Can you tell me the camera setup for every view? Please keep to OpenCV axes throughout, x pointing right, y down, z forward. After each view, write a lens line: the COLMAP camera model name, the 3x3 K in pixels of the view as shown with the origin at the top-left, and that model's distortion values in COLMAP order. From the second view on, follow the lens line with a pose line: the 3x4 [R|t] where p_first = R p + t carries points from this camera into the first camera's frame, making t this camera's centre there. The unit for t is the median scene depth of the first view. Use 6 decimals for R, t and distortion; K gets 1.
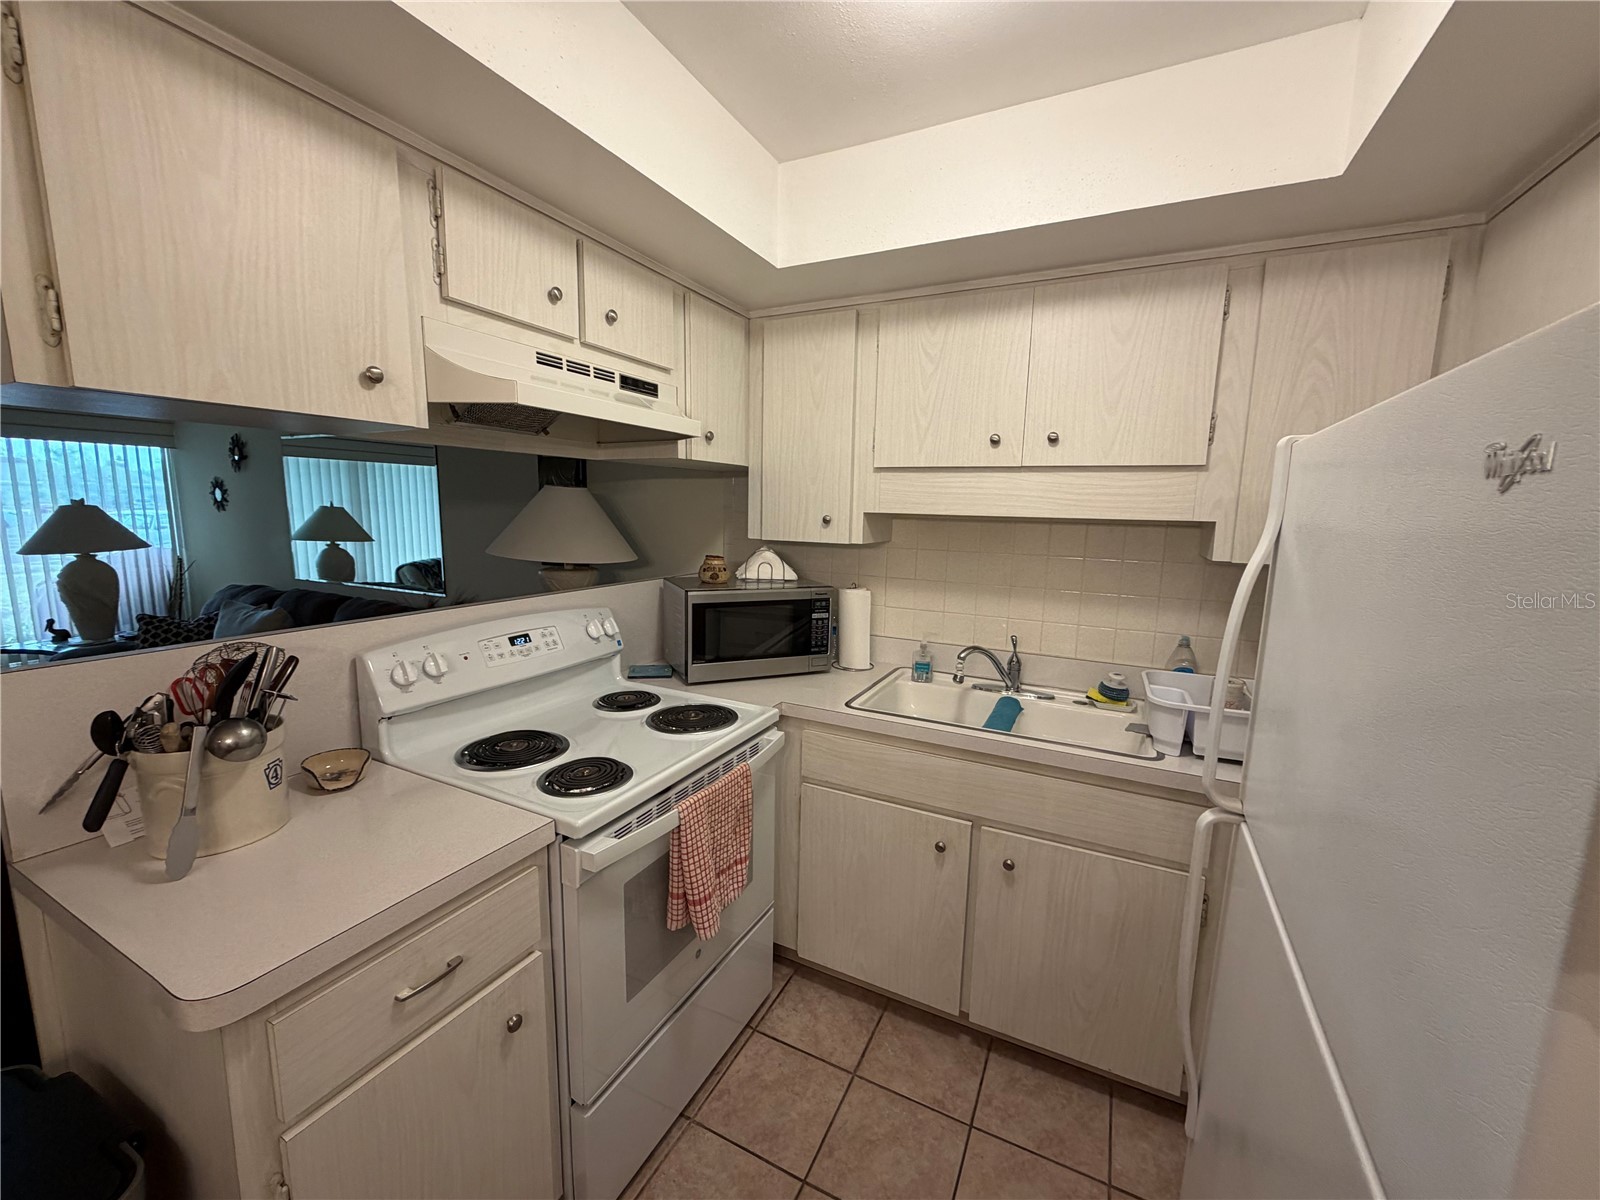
lens RADIAL K [[638.7, 0, 800.3], [0, 638.7, 598.6], [0, 0, 1]] dist [-0.000739, -0.000120]
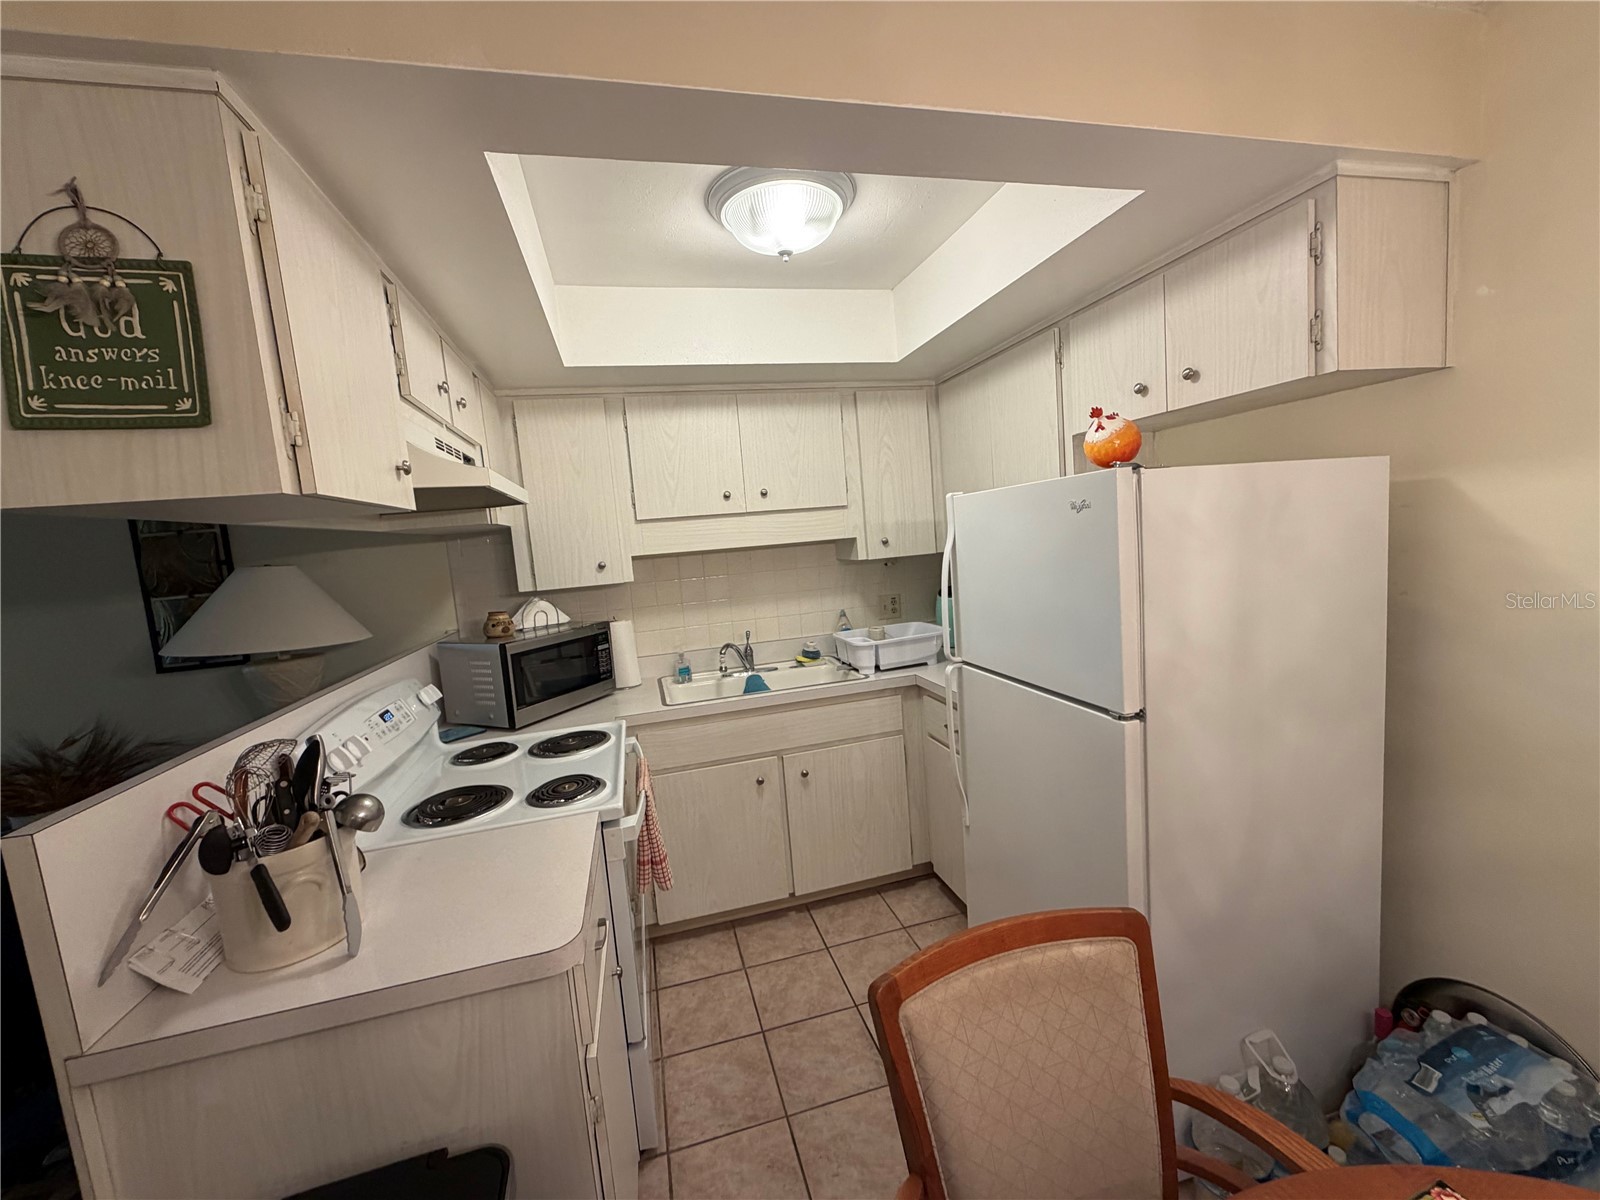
lens RADIAL K [[638.7, 0, 804.0], [0, 638.7, 595.2], [0, 0, 1]] dist [-0.000739, -0.000120]
pose [[0.740858, -0.144403, 0.655955, -0.525907], [0.190512, 0.981684, 0.000938, 0.003365], [-0.644077, 0.124273, 0.754799, -0.162245]]
